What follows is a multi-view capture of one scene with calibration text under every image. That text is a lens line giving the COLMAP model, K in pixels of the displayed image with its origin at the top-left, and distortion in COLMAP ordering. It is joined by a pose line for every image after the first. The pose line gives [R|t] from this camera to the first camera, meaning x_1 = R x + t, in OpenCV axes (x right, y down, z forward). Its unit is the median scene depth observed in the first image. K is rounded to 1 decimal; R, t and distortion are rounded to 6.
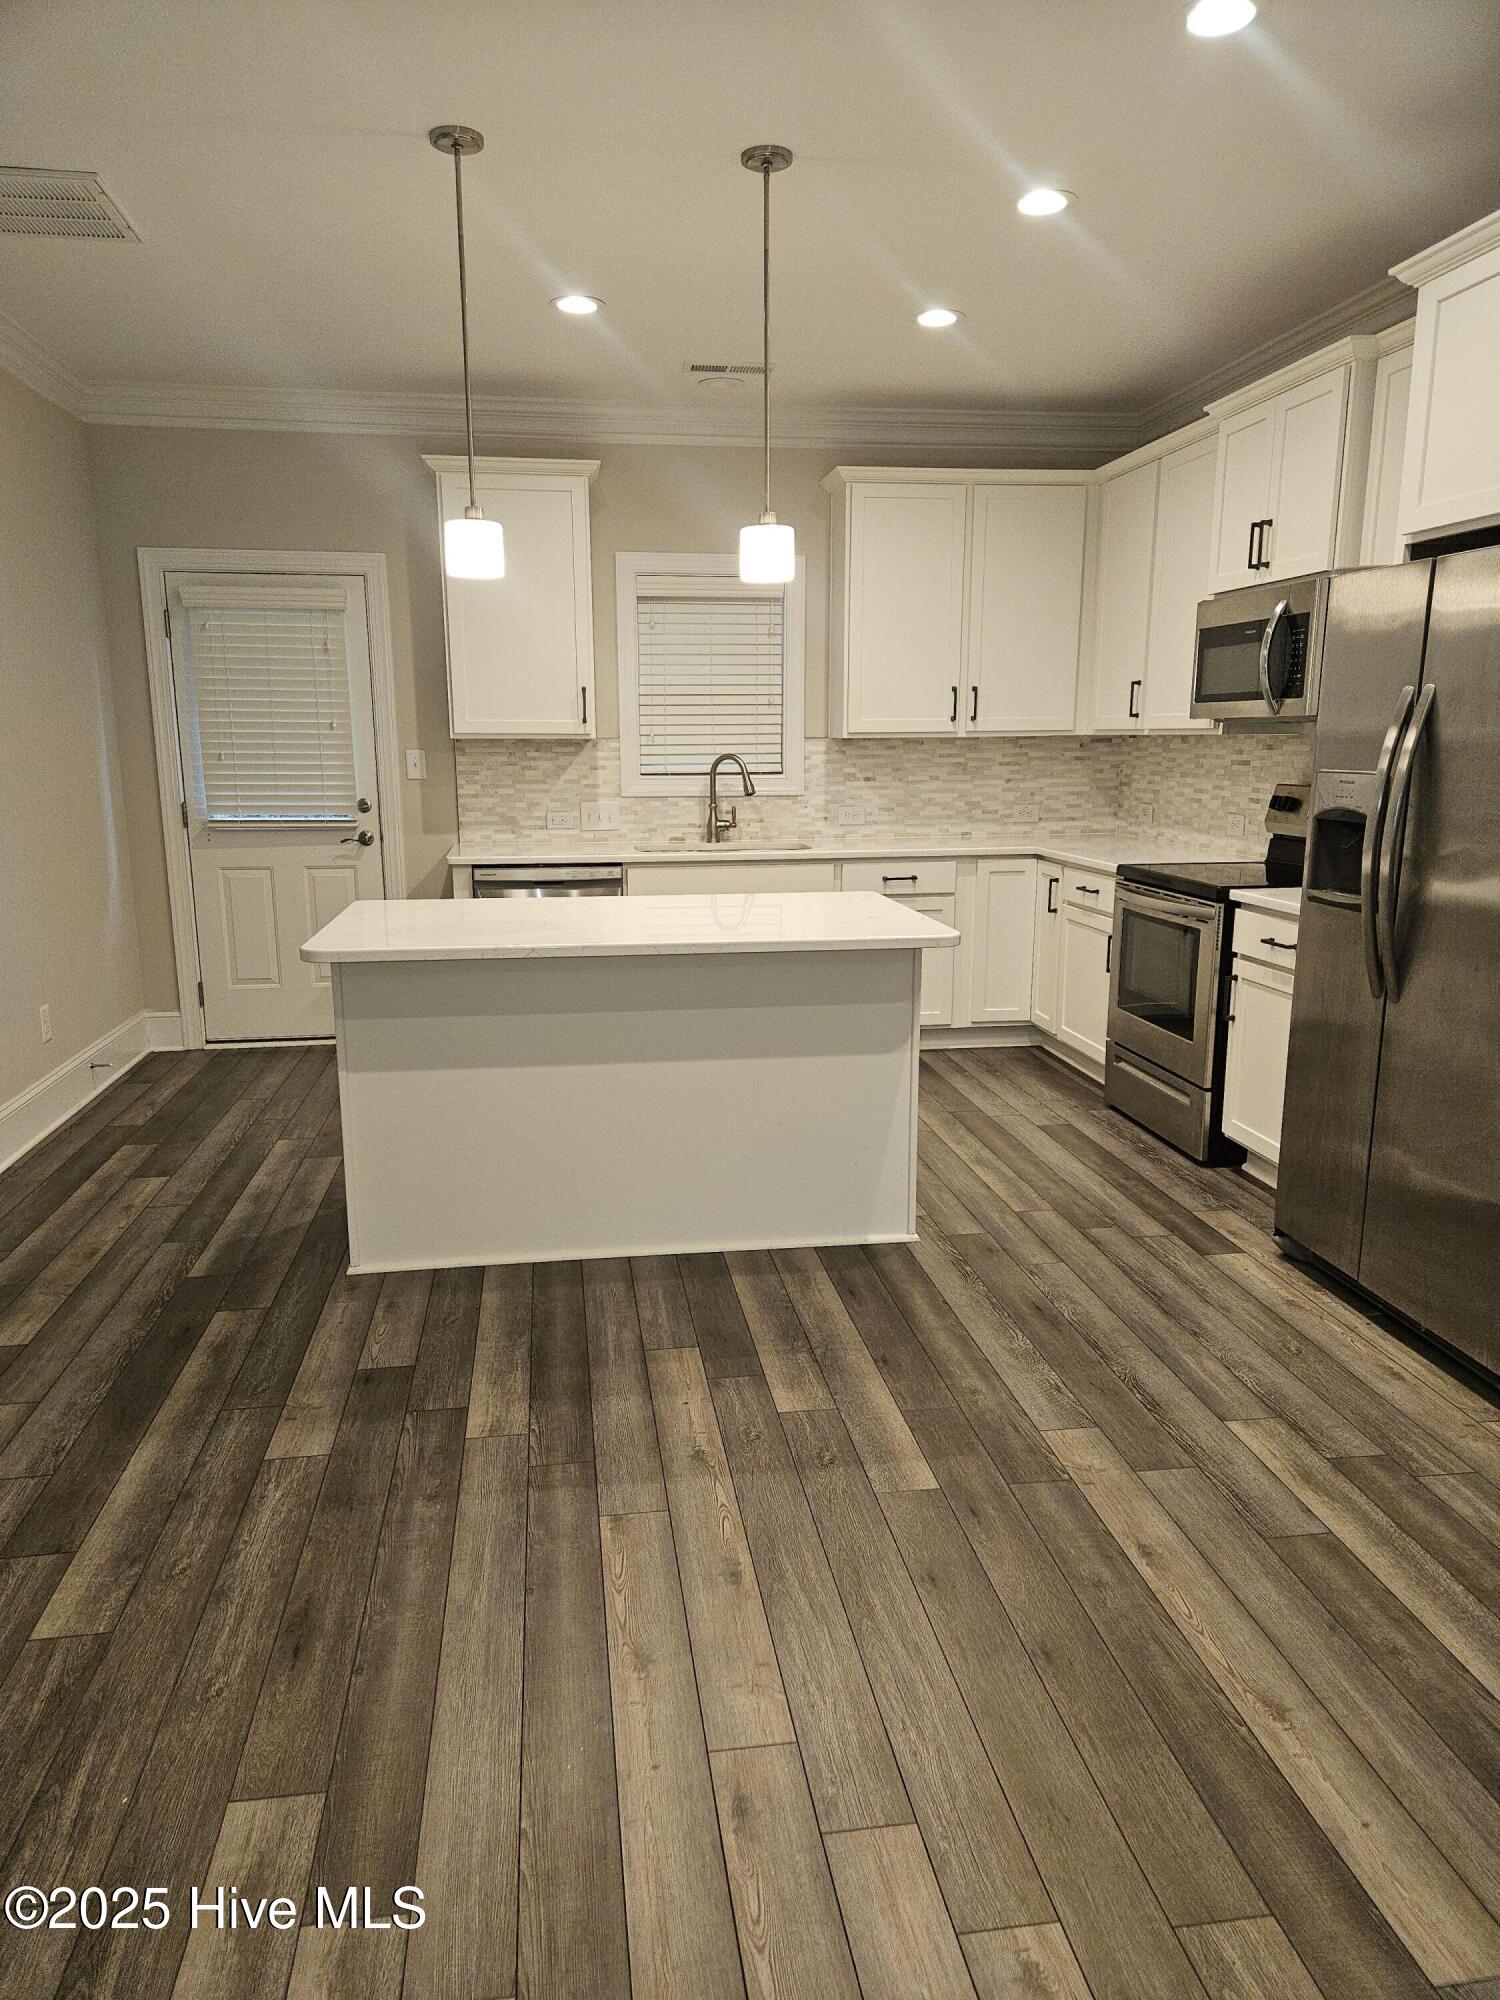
lens RADIAL K [[1344.7, 0, 748.6], [0, 1344.7, 1005.4], [0, 0, 1]] dist [-0.001842, -0.008549]
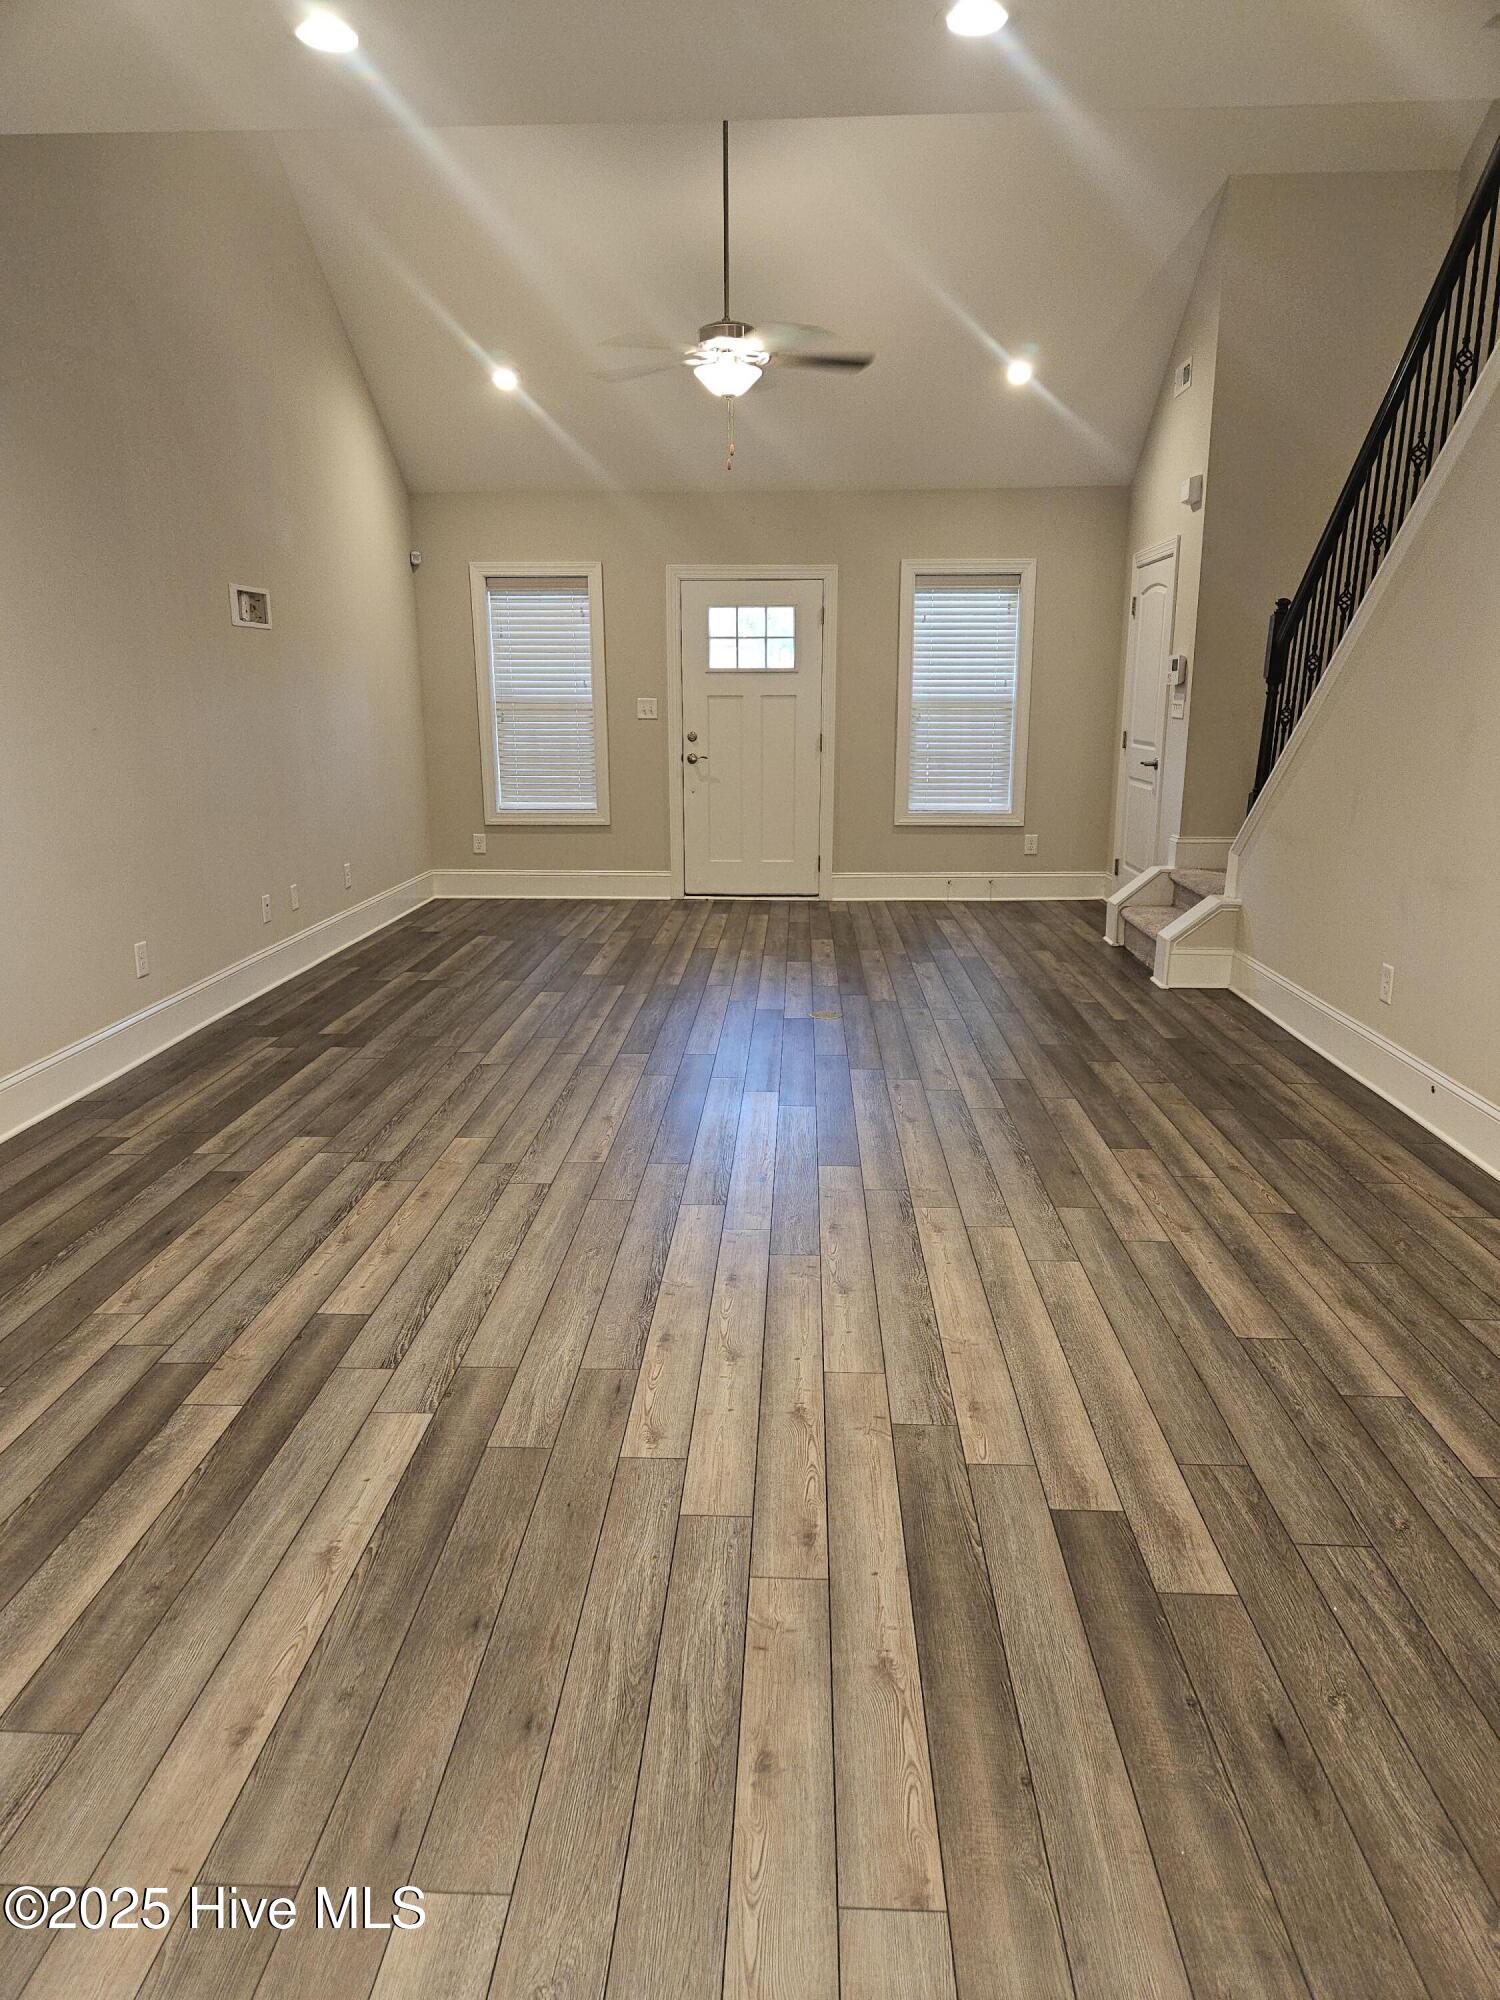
lens RADIAL K [[1344.7, 0, 747.9], [0, 1344.7, 1004.4], [0, 0, 1]] dist [-0.001842, -0.008549]
pose [[-0.982318, -0.031293, 0.184589, -0.146191], [0.047605, 0.911782, 0.407907, -0.333265], [-0.181069, 0.409481, -0.894170, 1.686049]]
